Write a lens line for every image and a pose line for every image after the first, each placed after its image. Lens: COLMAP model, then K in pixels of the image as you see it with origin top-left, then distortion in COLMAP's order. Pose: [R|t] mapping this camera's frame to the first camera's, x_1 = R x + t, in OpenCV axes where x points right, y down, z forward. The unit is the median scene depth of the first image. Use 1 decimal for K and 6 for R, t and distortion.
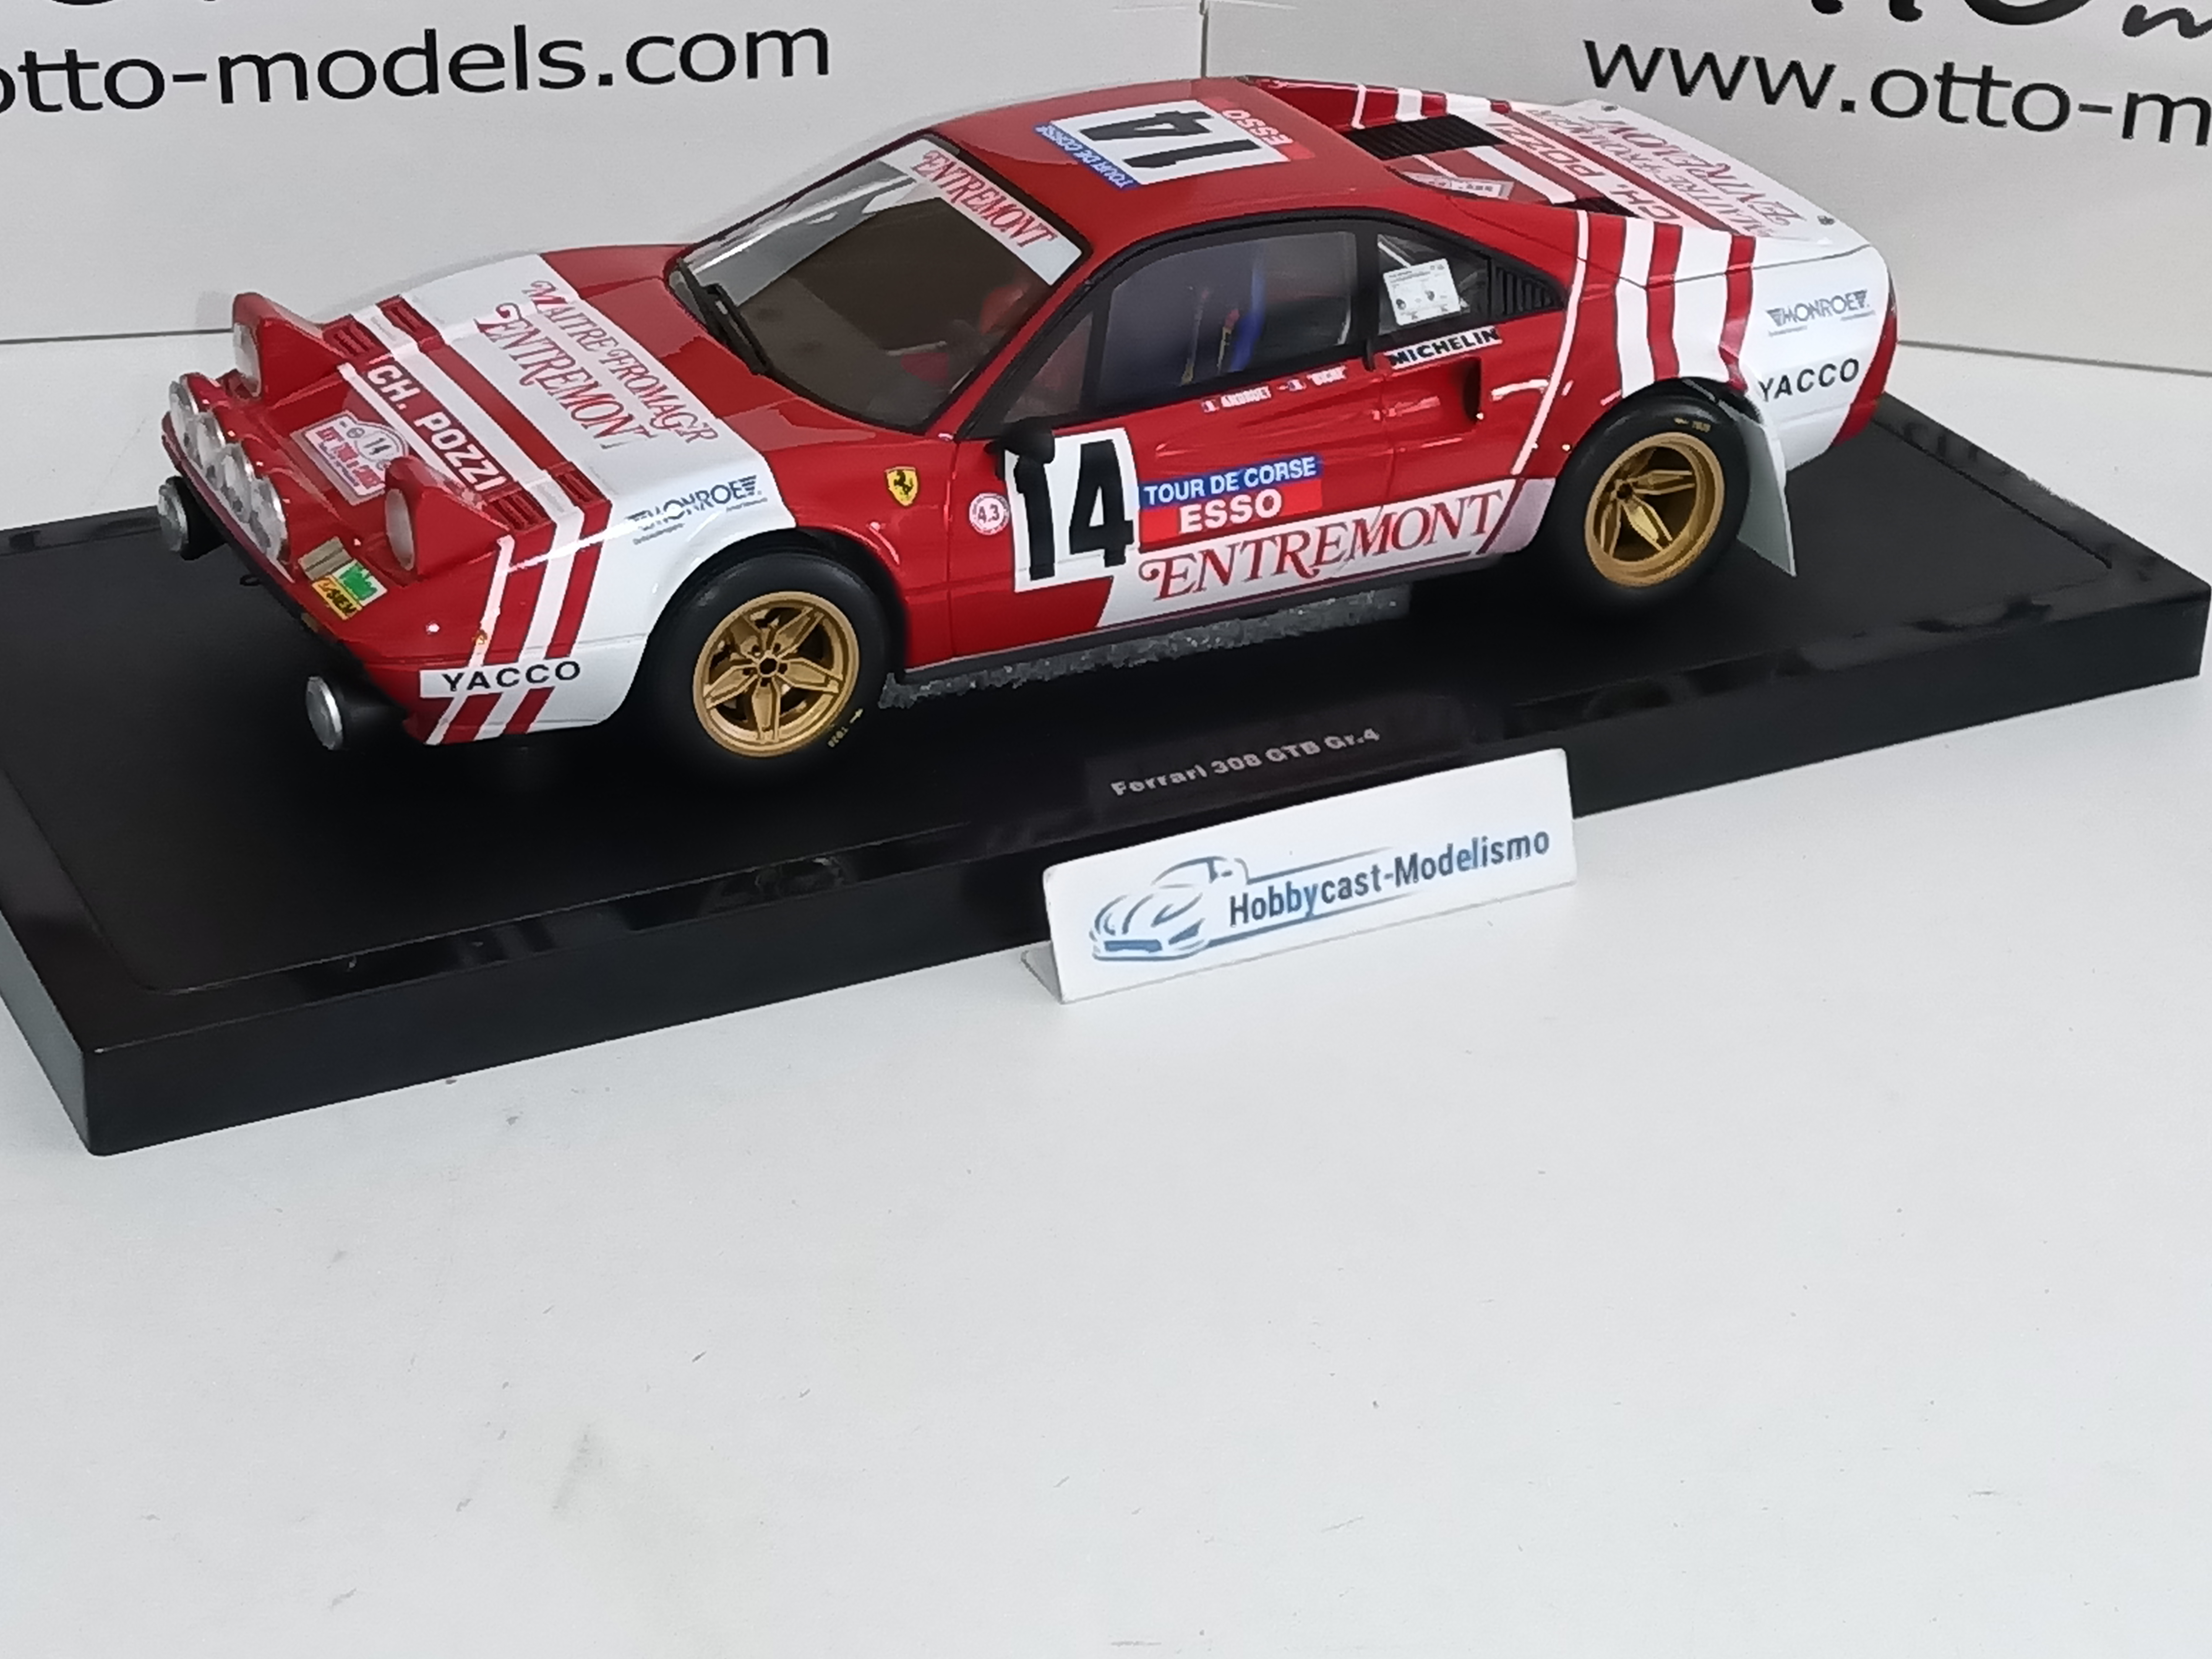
lens RADIAL K [[4378.6, 0, 1169.5], [0, 4378.6, 834.6], [0, 0, 1]] dist [0.110234, 0.000000]
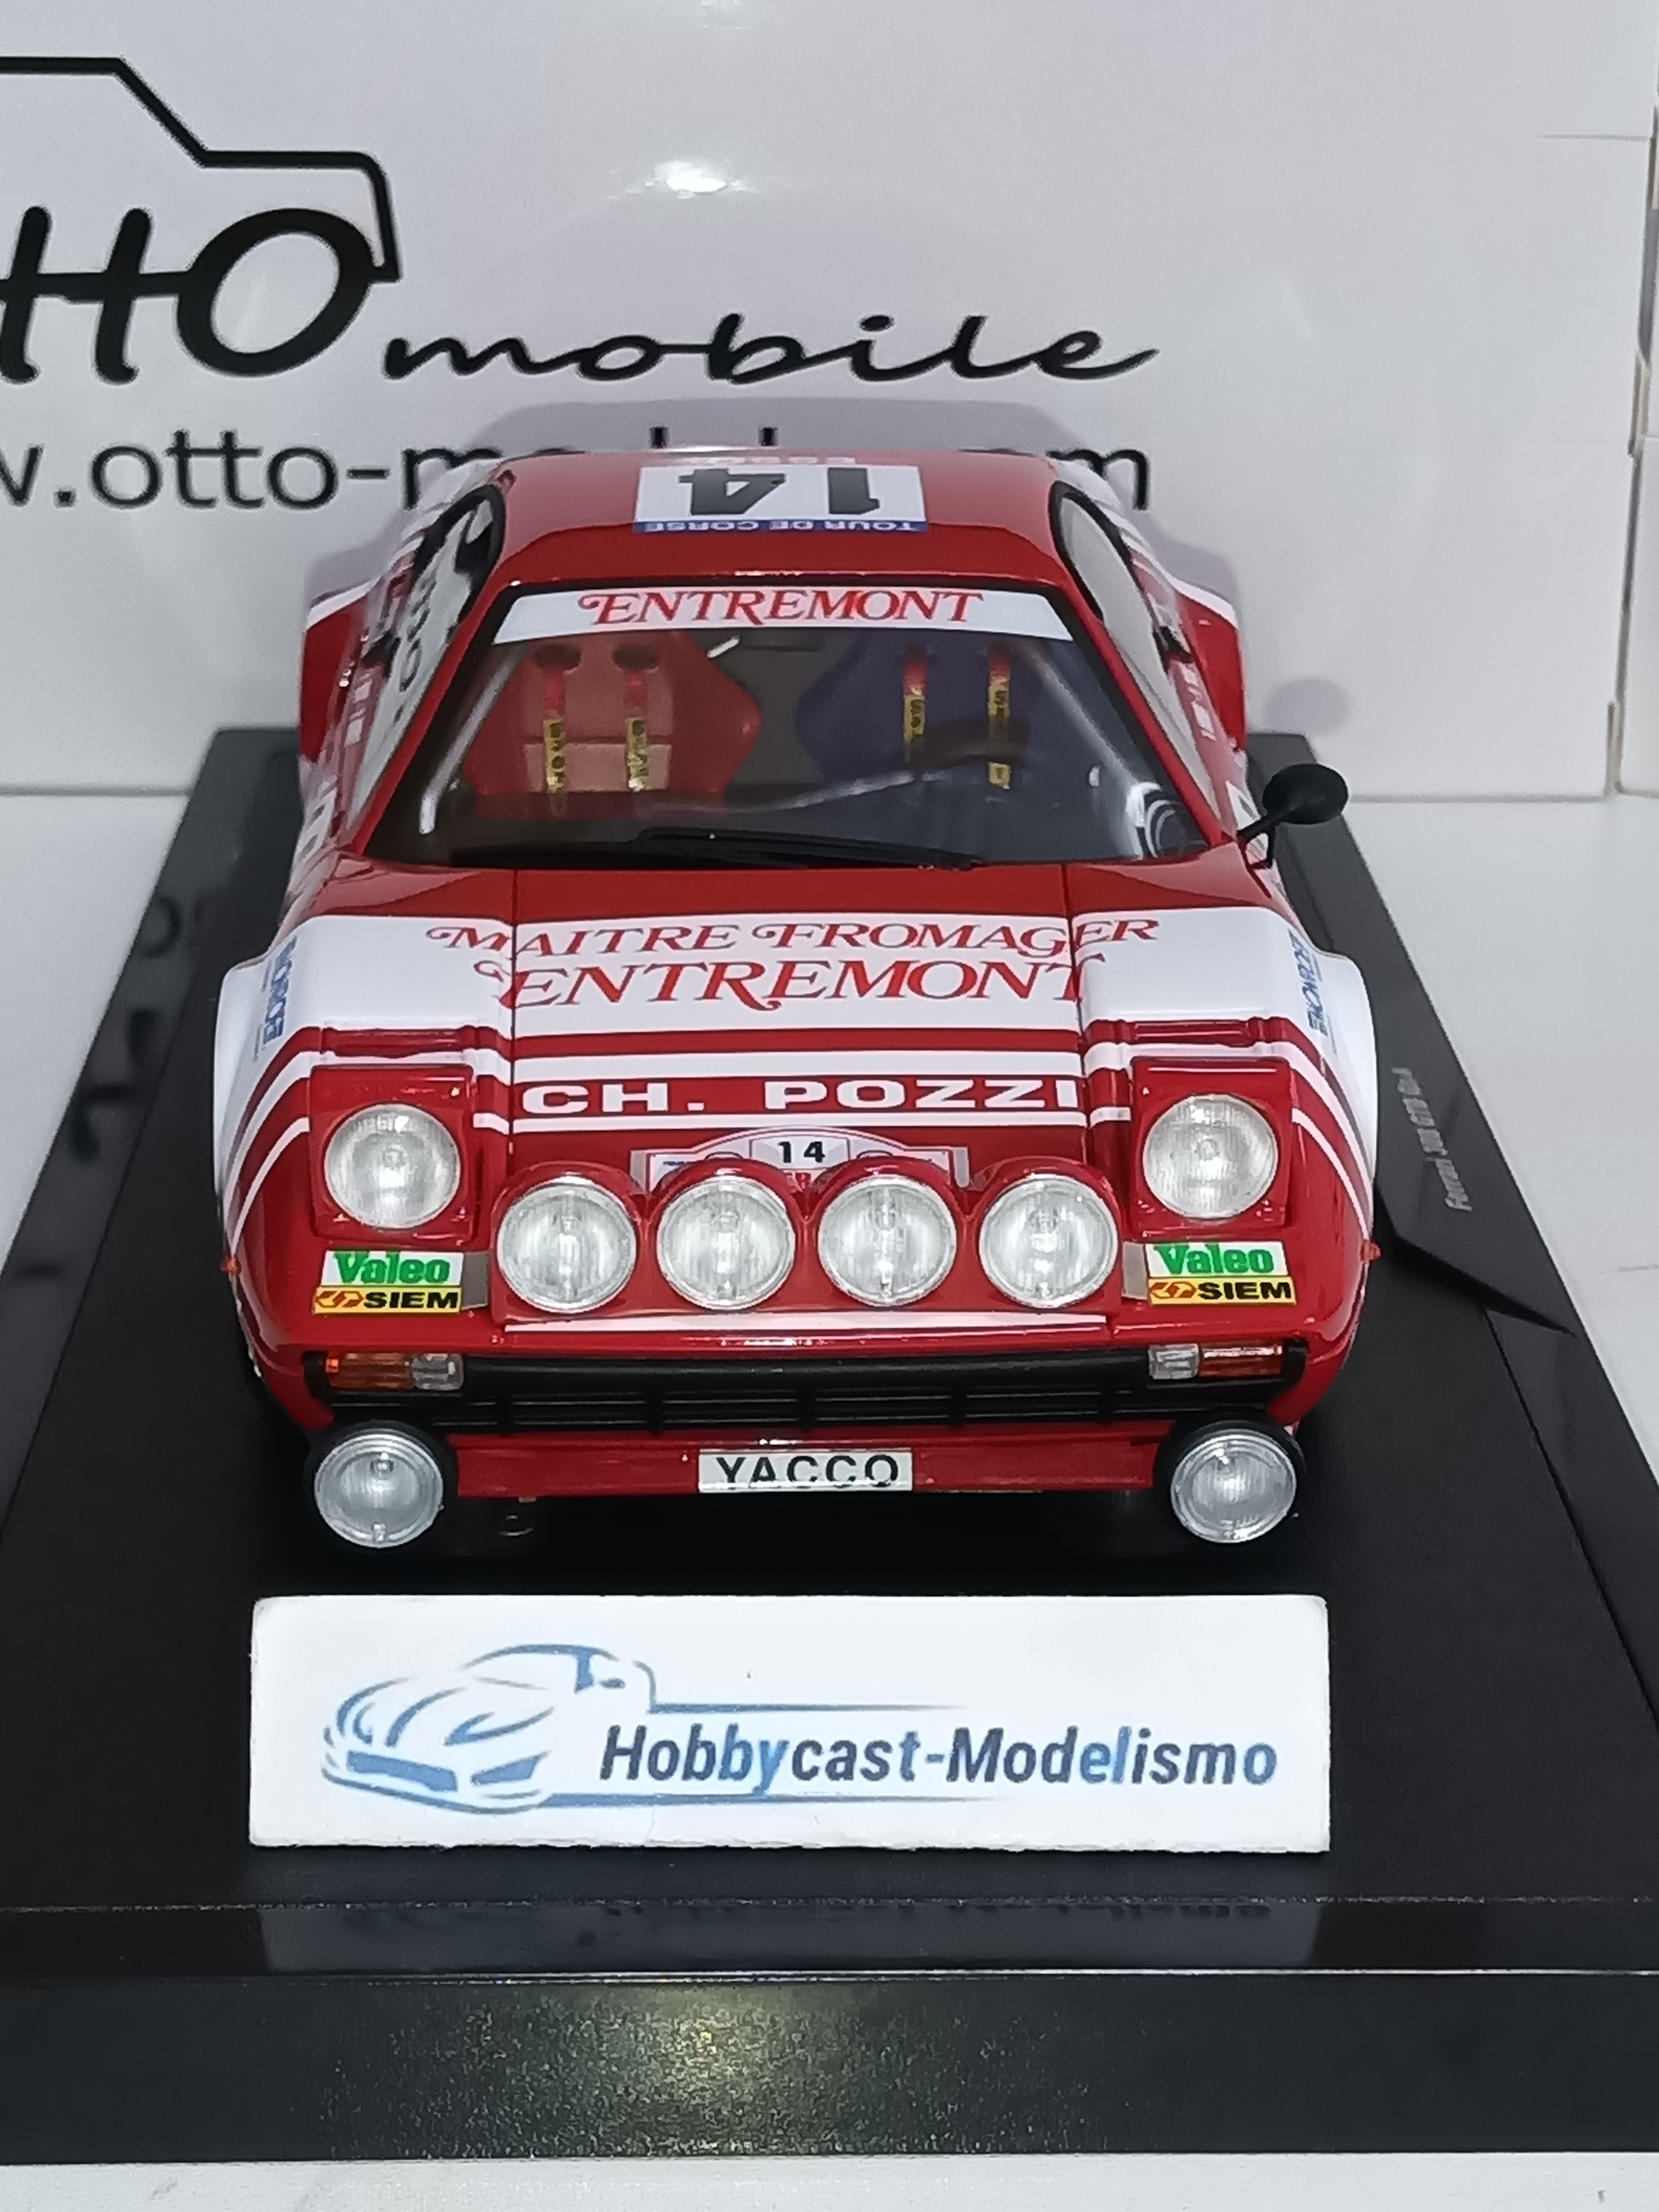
lens RADIAL K [[4378.6, 0, 859.0], [0, 4378.6, 1143.4], [0, 0, 1]] dist [0.110234, 0.000000]
pose [[0.438959, -0.347471, 0.828601, -0.657627], [0.424843, 0.892862, 0.149355, -0.171439], [-0.791722, 0.286464, 0.539550, 0.654561]]
